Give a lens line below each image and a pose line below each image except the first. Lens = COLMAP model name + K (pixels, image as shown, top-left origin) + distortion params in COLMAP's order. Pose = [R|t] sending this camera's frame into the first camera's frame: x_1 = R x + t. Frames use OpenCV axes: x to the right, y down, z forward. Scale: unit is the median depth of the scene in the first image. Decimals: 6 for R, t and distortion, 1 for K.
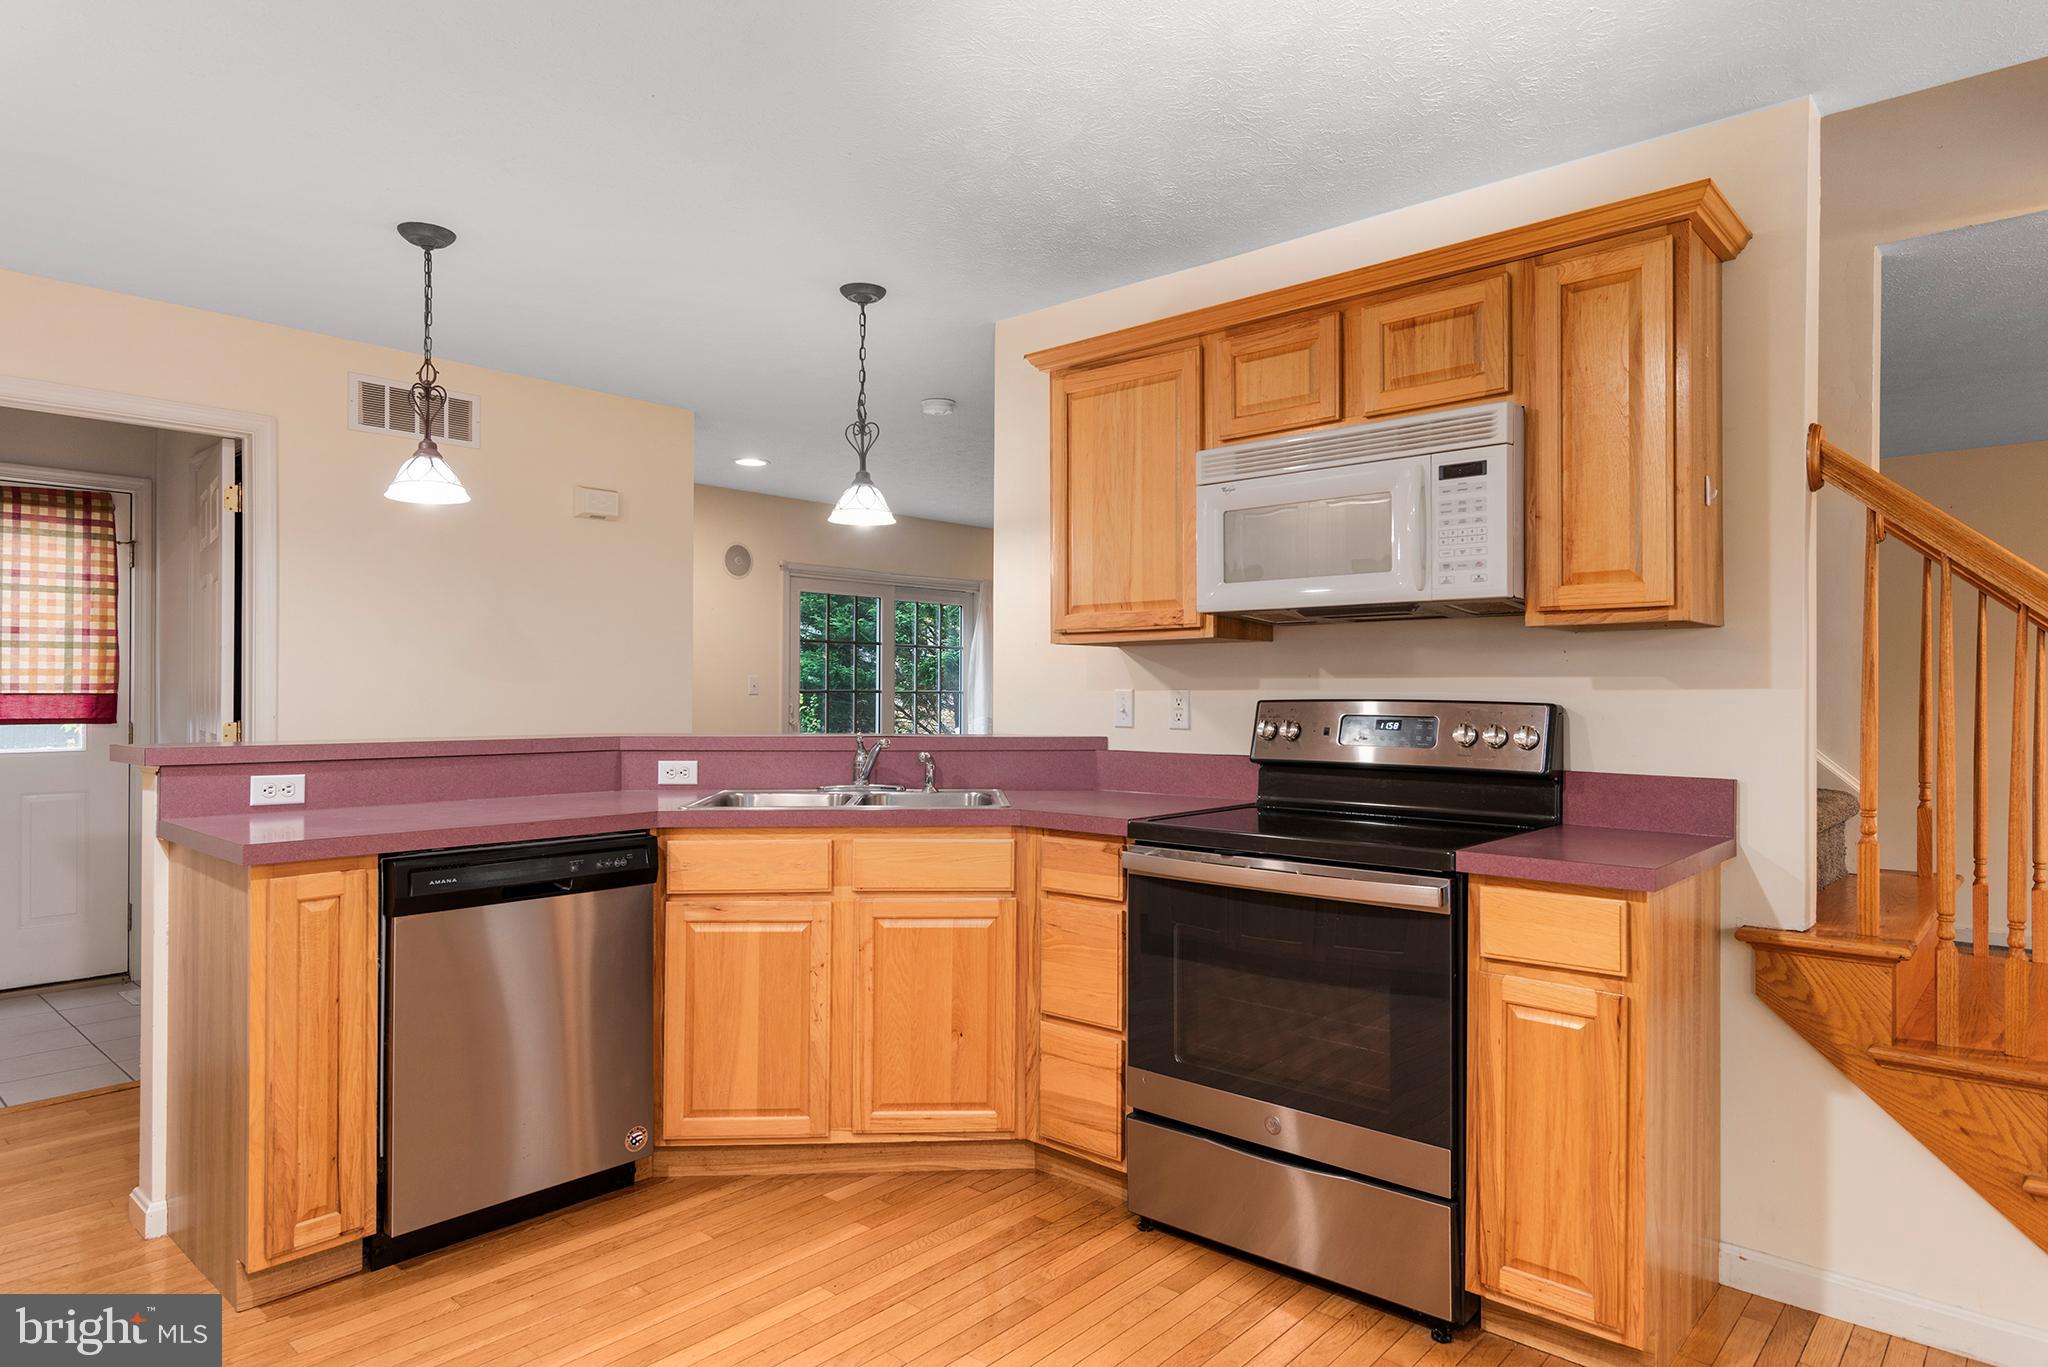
lens RADIAL K [[1184.8, 0, 1024.0], [0, 1184.8, 683.5], [0, 0, 1]] dist [0.002817, -0.000241]
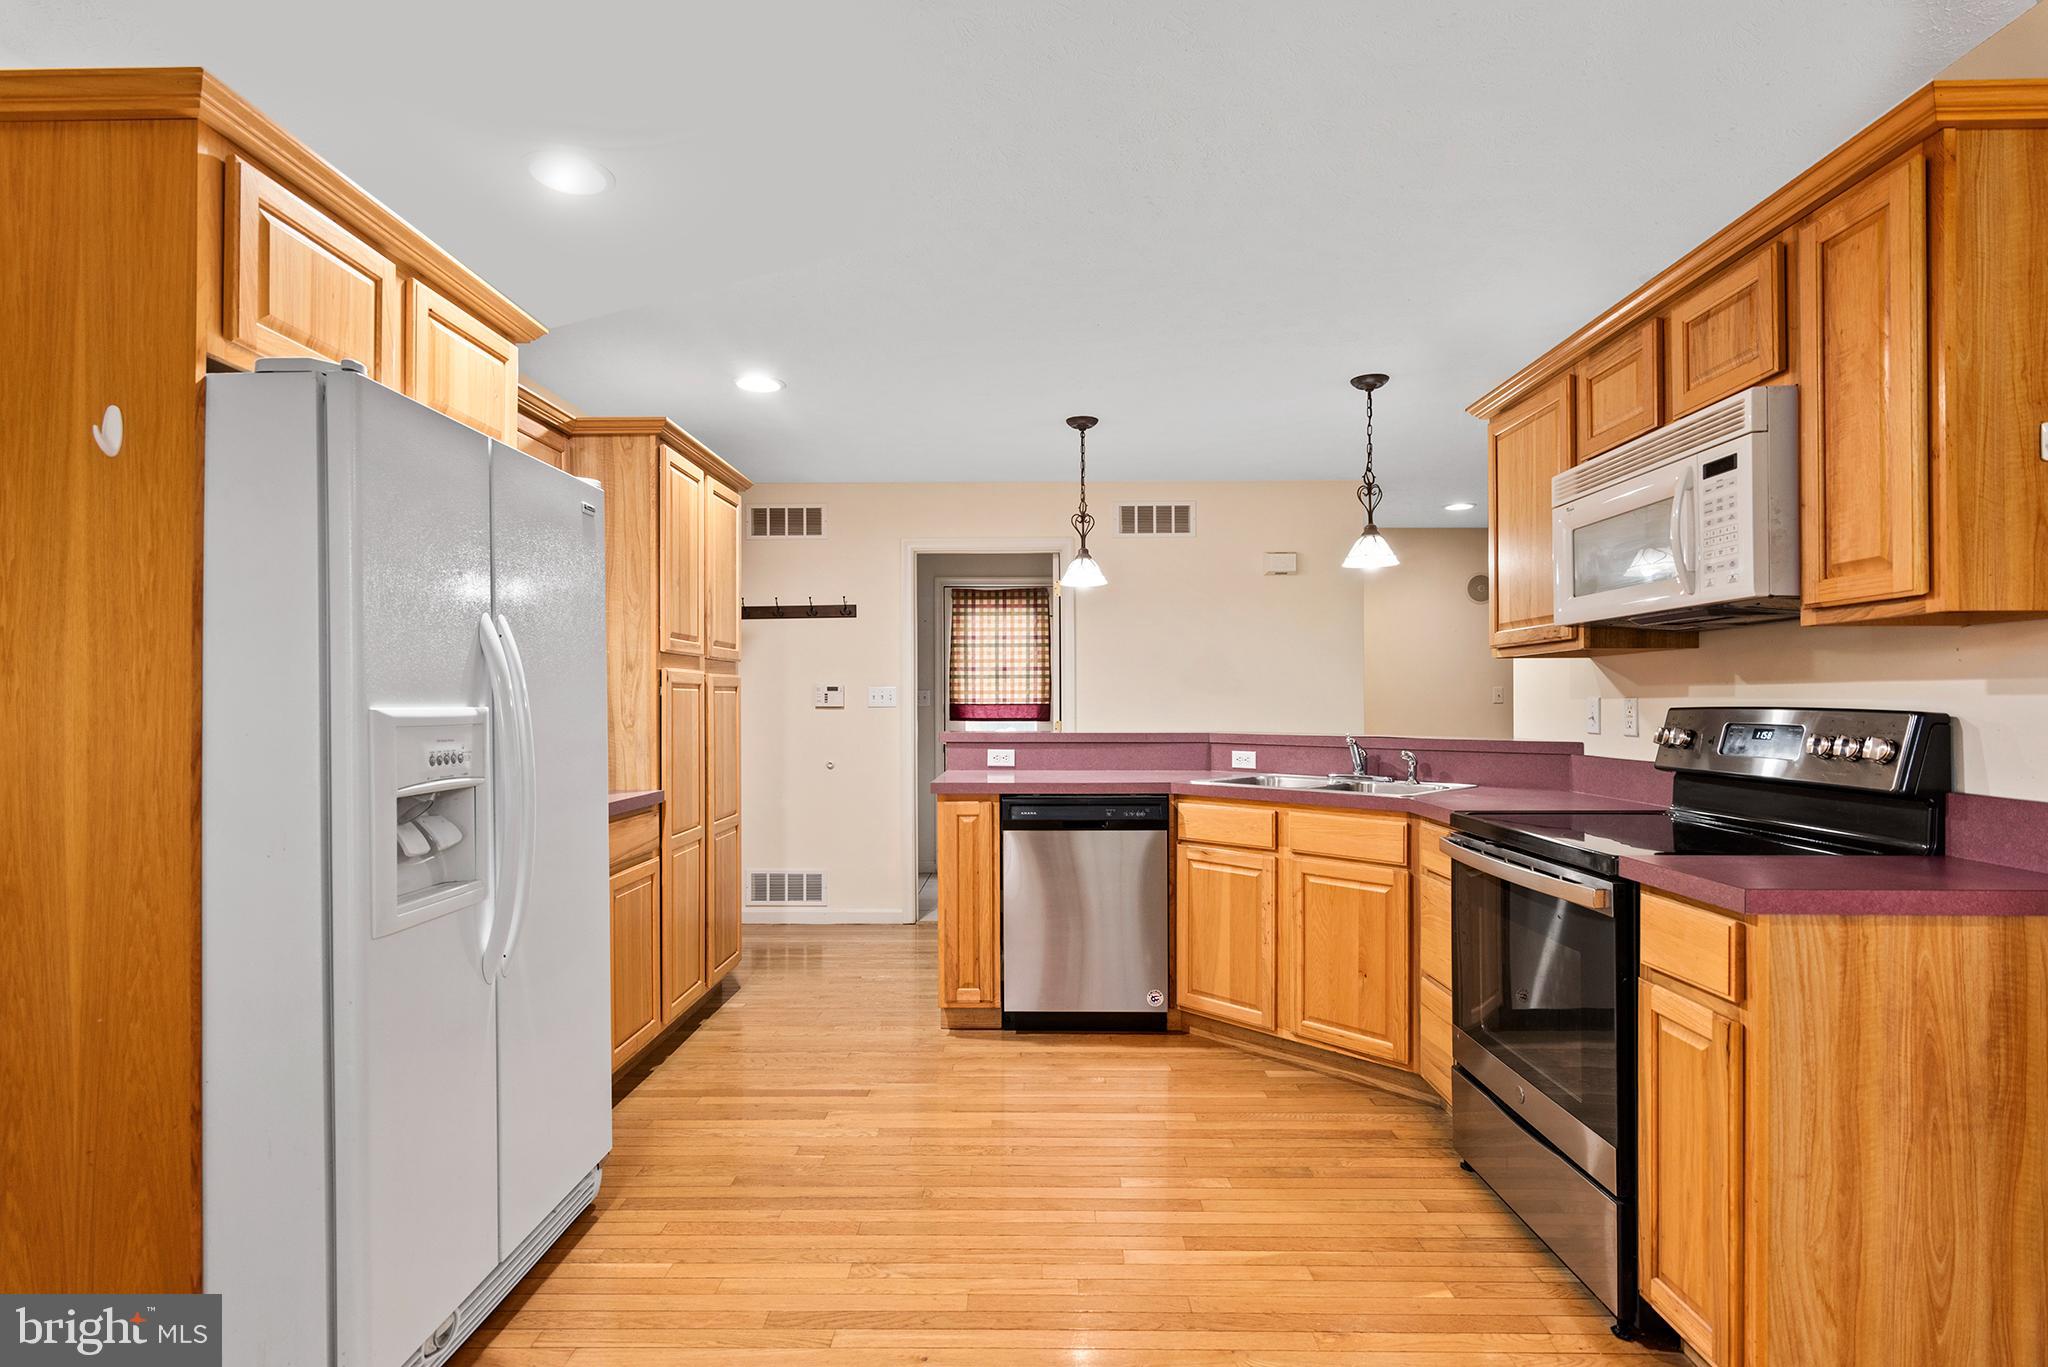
lens RADIAL K [[1002.1, 0, 1024.5], [0, 1002.1, 699.0], [0, 0, 1]] dist [0.001278, 0.000143]
pose [[0.654017, -0.006340, -0.756454, 0.512644], [0.009692, 0.999953, -0.000002, 0.001337], [0.756418, -0.007331, 0.654047, 0.040523]]
